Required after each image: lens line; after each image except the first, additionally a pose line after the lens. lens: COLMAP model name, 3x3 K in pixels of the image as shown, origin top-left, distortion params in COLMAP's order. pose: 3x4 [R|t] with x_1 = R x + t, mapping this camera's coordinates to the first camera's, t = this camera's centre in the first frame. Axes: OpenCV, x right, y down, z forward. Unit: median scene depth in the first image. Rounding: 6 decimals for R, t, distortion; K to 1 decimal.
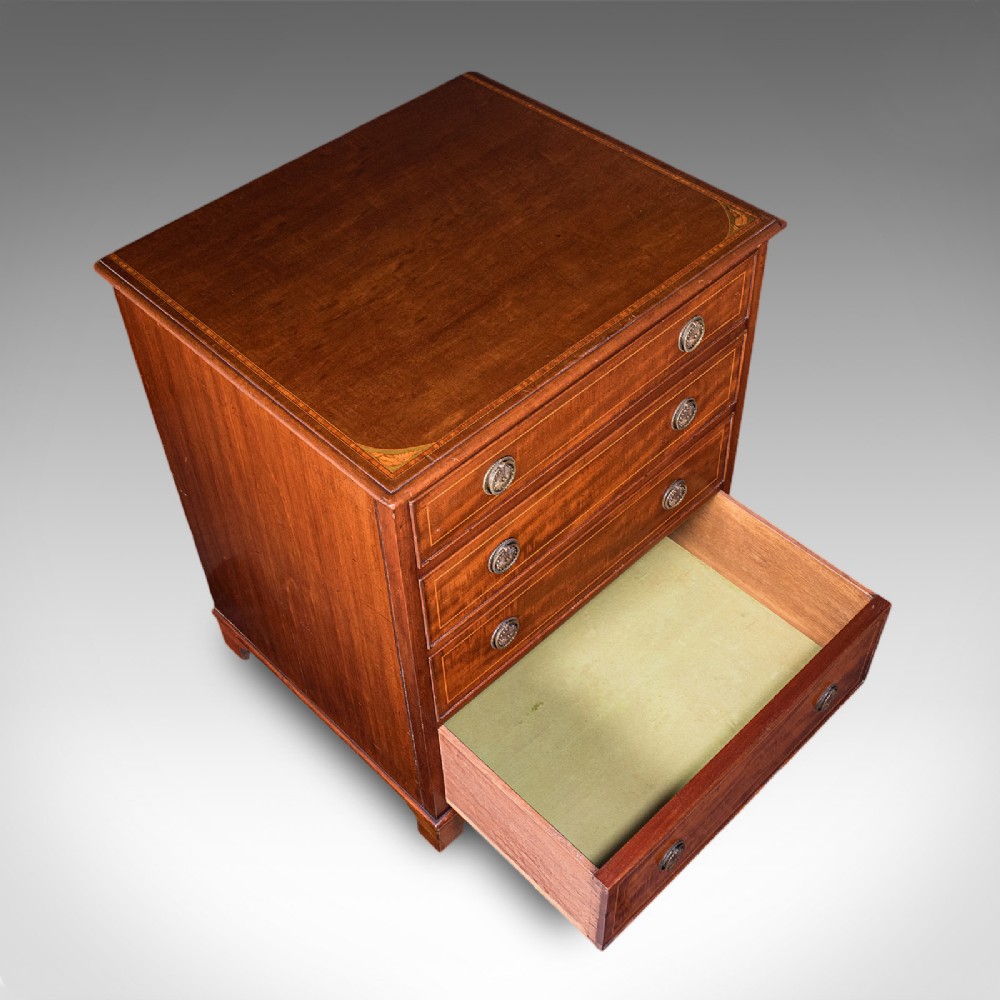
lens RADIAL K [[1196.6, 0, 500.0], [0, 1196.6, 476.6], [0, 0, 1]] dist [-0.082234, 0.017874]
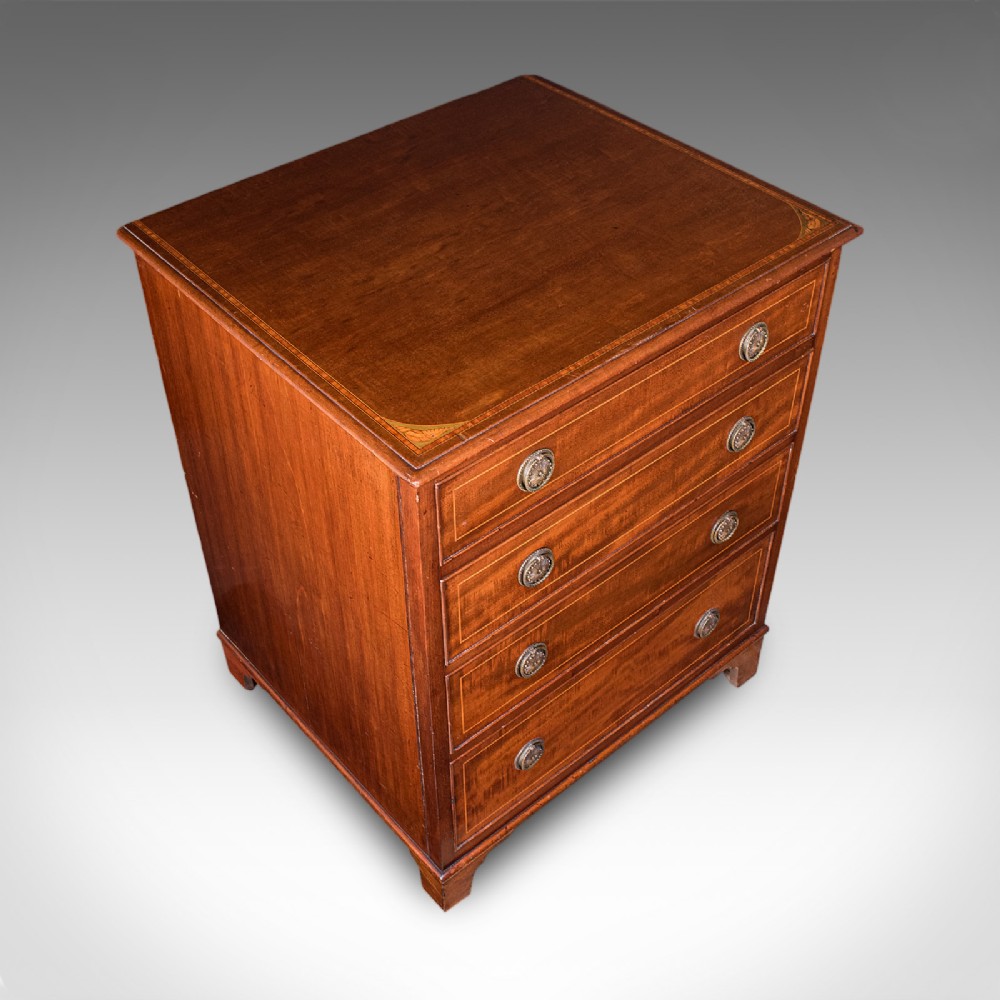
lens RADIAL K [[1196.6, 0, 500.0], [0, 1196.6, 476.6], [0, 0, 1]] dist [-0.082234, 0.017874]
pose [[0.997691, 0.061048, -0.029758, -0.001360], [-0.063330, 0.994538, -0.082967, 0.072817], [0.024531, 0.084660, 0.996108, 0.091784]]
